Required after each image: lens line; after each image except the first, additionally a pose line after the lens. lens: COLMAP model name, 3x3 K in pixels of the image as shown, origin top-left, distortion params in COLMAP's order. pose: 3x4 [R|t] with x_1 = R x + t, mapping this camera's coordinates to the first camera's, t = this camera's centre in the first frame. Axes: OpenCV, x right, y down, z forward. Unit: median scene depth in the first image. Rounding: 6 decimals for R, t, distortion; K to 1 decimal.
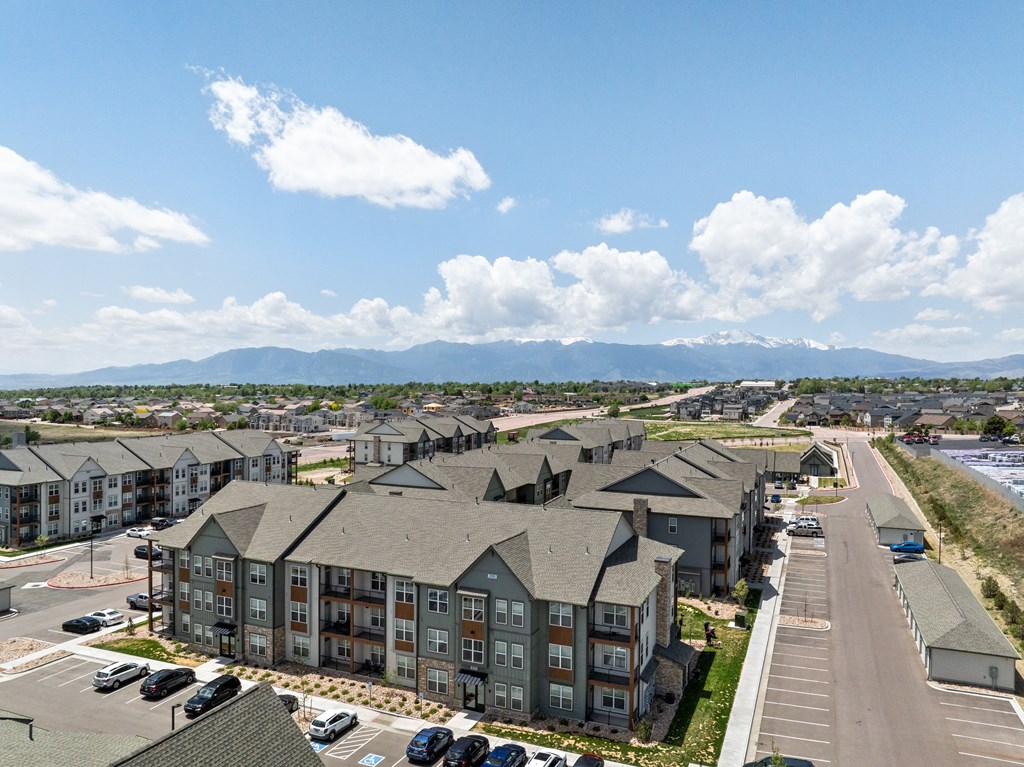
lens RADIAL K [[746.7, 0, 511.7], [0, 746.7, 363.3], [0, 0, 1]] dist [-0.038340, 0.002593]
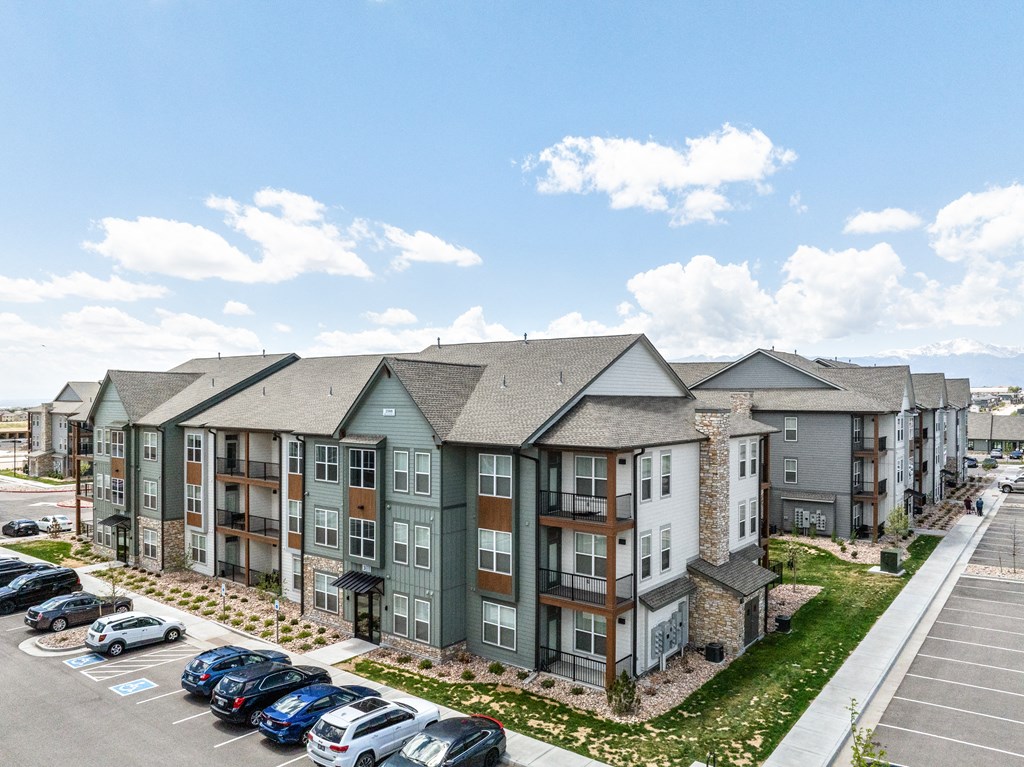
lens RADIAL K [[746.7, 0, 502.3], [0, 746.7, 387.3], [0, 0, 1]] dist [-0.038340, 0.002593]
pose [[0.965603, -0.005799, -0.259957, 0.192774], [0.007092, 0.999967, 0.004037, 0.239721], [0.259925, -0.005742, 0.965612, 0.411070]]
